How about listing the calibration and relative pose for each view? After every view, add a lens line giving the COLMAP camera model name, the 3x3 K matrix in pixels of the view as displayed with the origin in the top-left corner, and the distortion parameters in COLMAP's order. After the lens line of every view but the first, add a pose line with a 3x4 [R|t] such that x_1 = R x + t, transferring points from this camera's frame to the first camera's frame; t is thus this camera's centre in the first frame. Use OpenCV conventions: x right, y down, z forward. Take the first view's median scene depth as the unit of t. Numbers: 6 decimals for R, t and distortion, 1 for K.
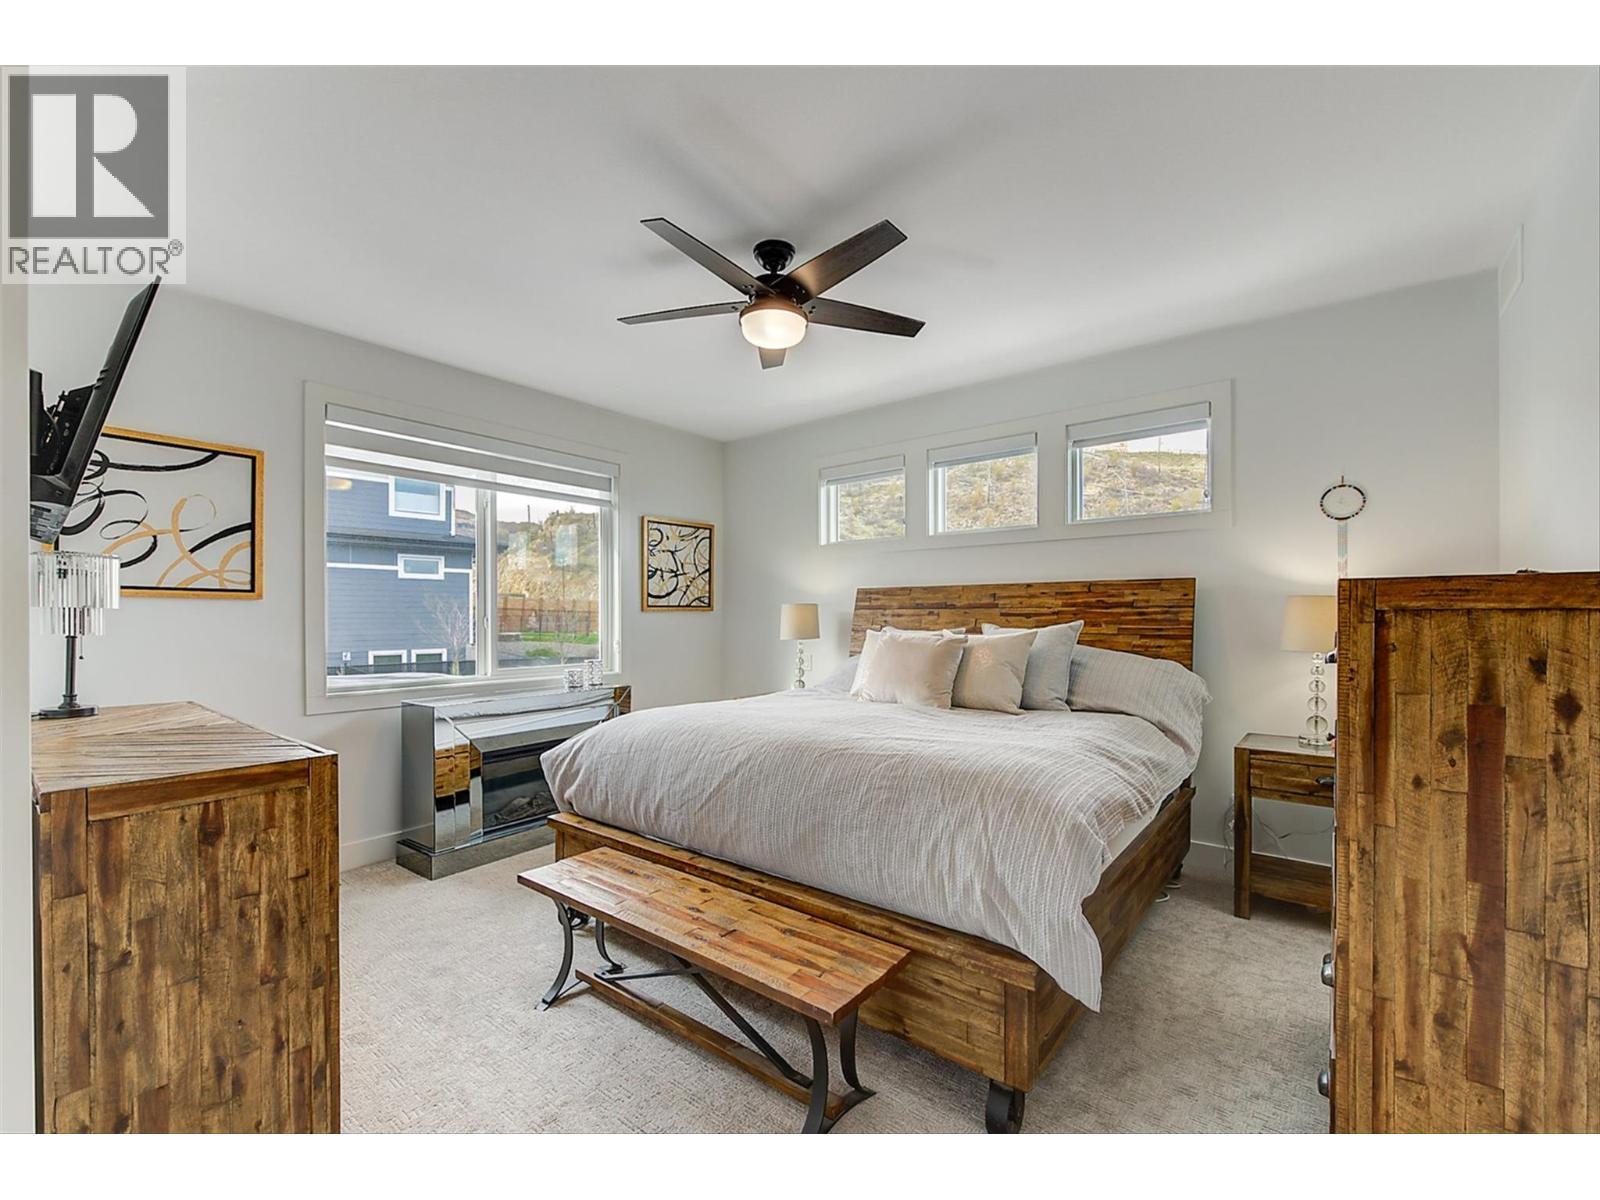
lens RADIAL K [[641.2, 0, 795.4], [0, 641.2, 604.2], [0, 0, 1]] dist [0.000612, 0.000102]
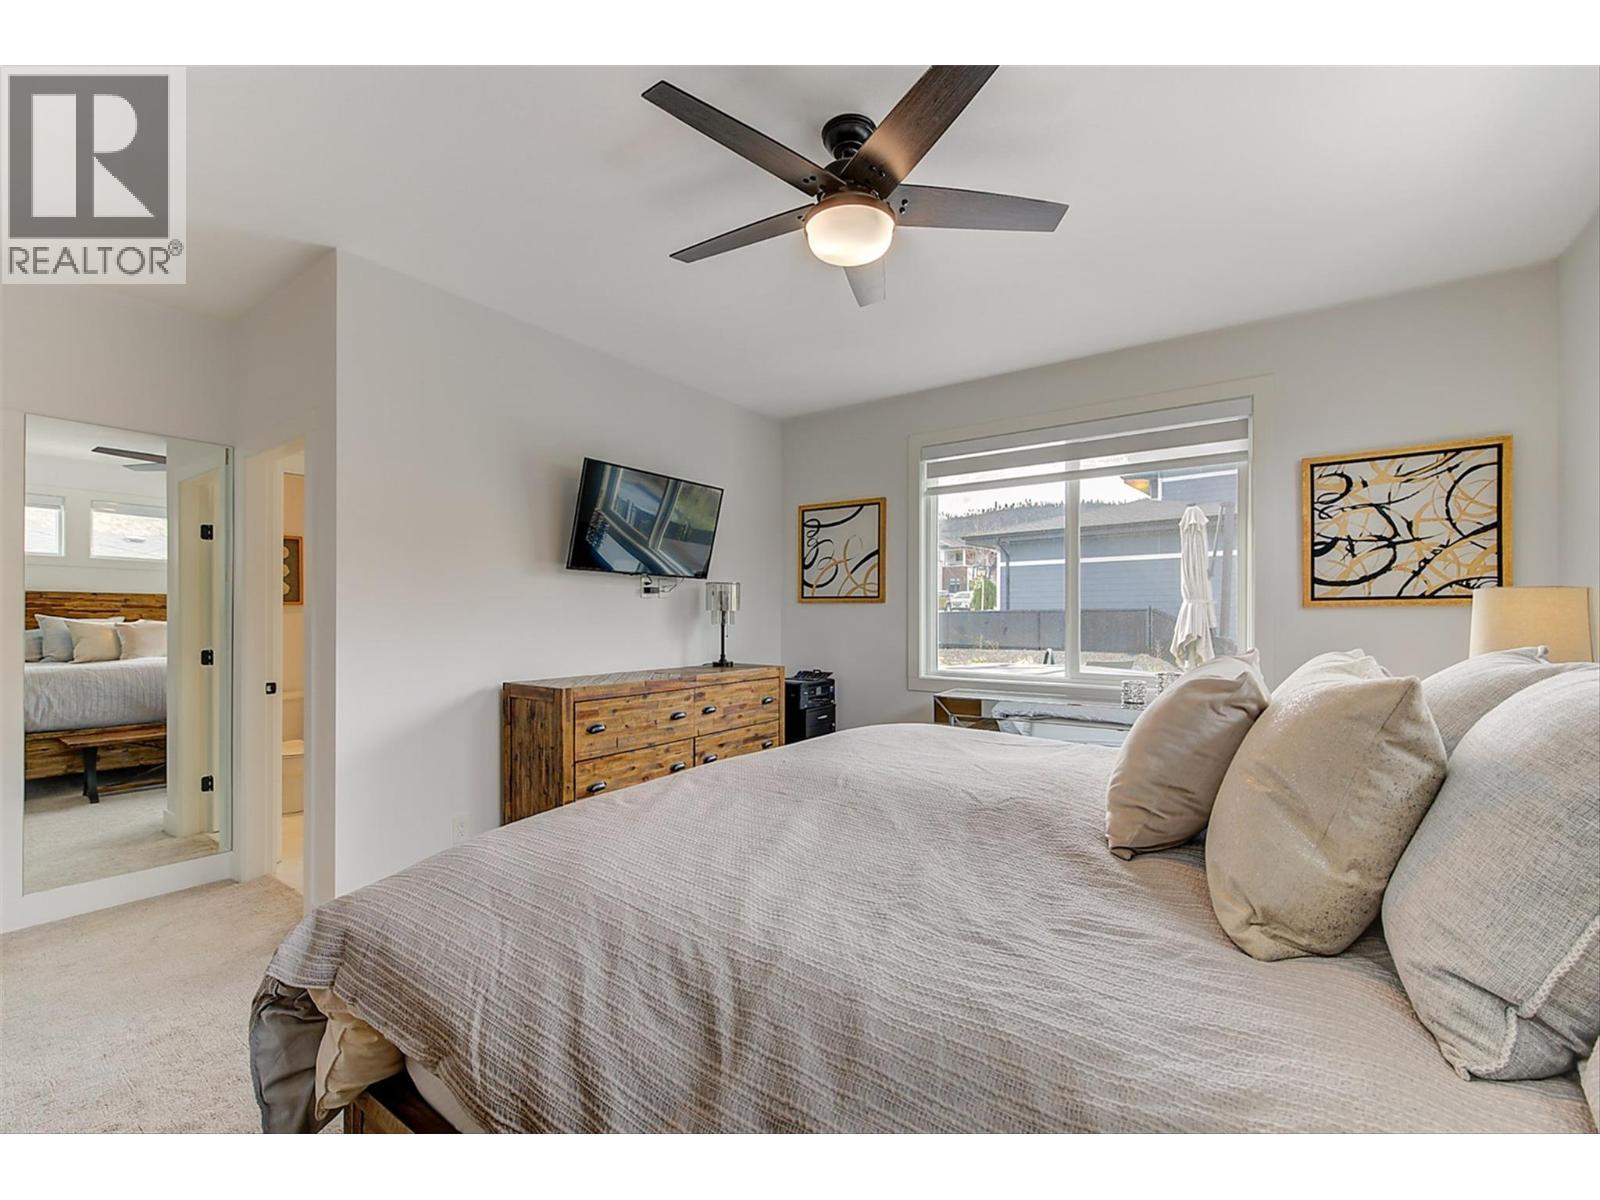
lens RADIAL K [[641.2, 0, 795.4], [0, 641.2, 604.2], [0, 0, 1]] dist [0.000612, 0.000102]
pose [[0.110529, -0.015977, -0.993745, 0.402495], [0.018963, 0.999723, -0.013964, 0.008520], [0.993692, -0.017301, 0.110801, 0.485210]]
